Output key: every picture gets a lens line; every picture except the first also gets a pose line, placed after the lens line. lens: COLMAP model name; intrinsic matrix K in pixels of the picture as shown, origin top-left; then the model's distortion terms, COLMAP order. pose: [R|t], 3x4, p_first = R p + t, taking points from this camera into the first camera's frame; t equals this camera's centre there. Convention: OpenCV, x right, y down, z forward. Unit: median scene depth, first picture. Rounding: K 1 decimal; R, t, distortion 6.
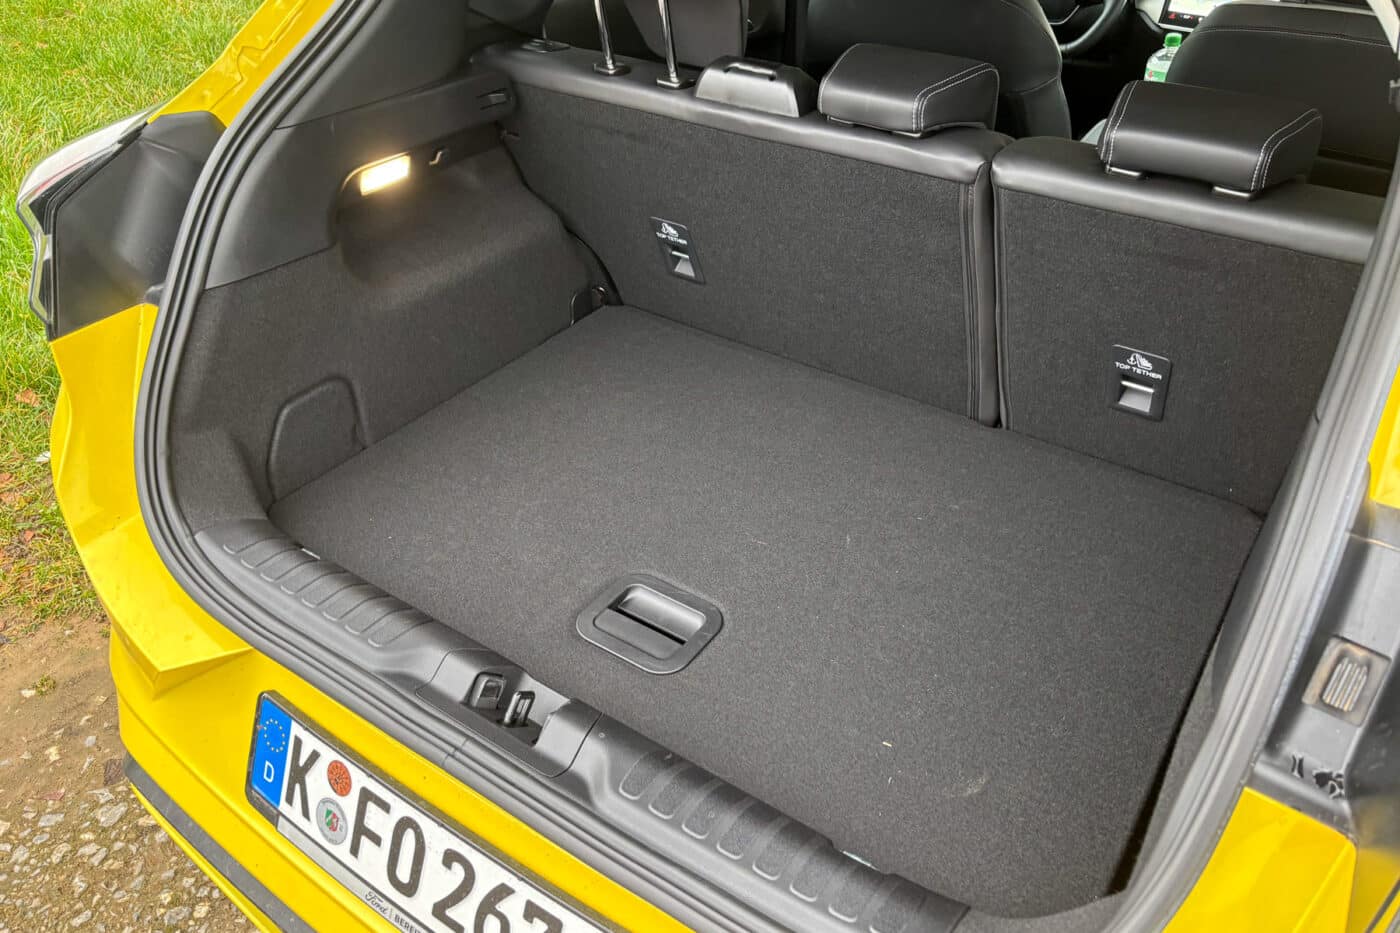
lens RADIAL K [[1046.6, 0, 708.1], [0, 1046.6, 469.3], [0, 0, 1]] dist [0.042967, -0.009476]
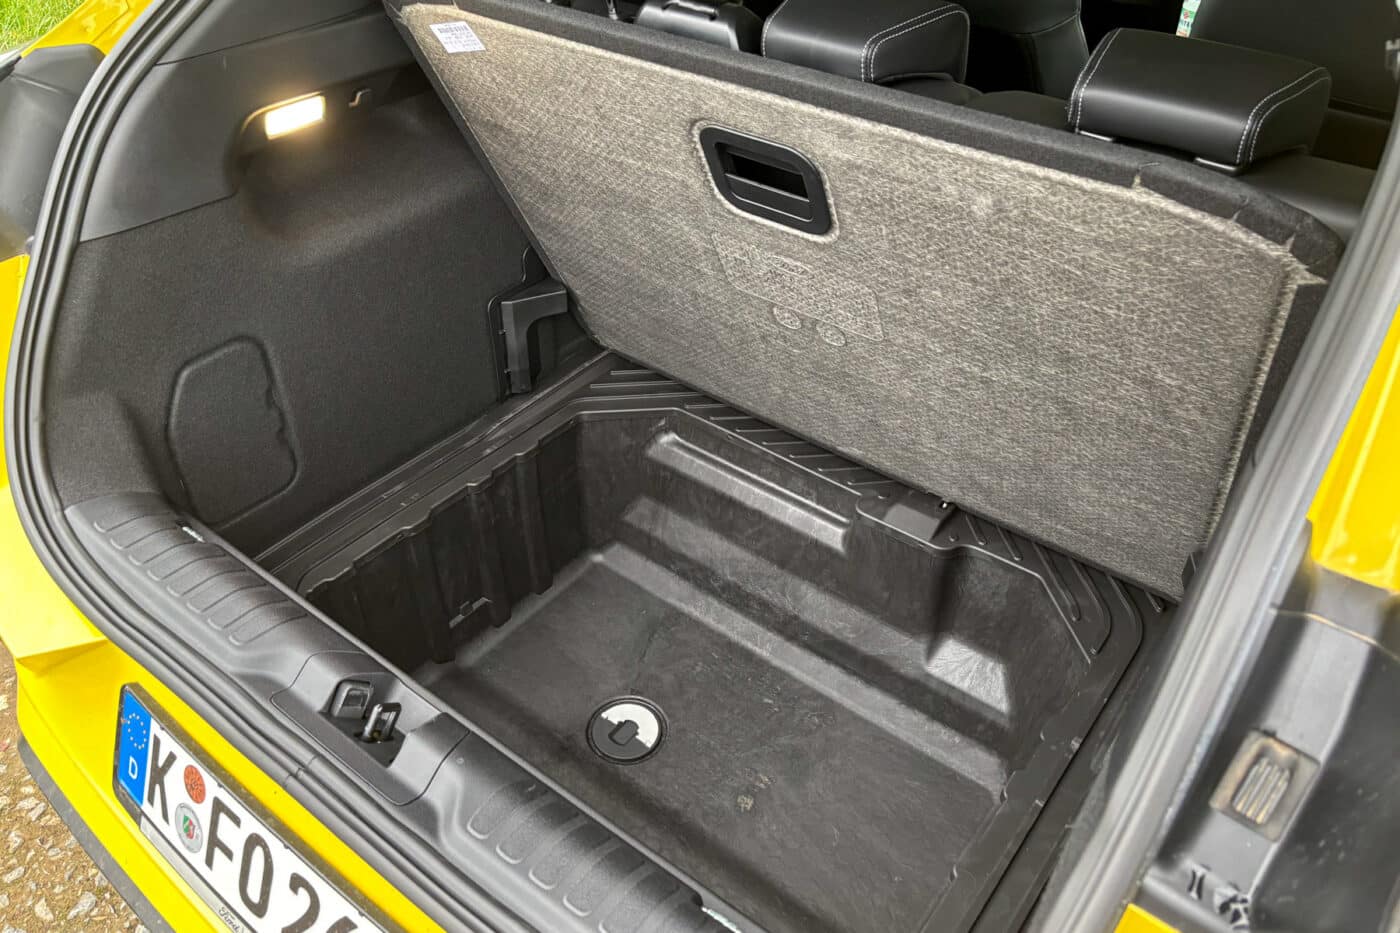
lens RADIAL K [[1046.6, 0, 700.7], [0, 1046.6, 464.3], [0, 0, 1]] dist [0.042967, -0.009476]
pose [[0.998210, 0.035823, -0.047886, 0.119276], [-0.033136, 0.997893, 0.055775, -0.049907], [0.049783, -0.054088, 0.997294, 0.103516]]
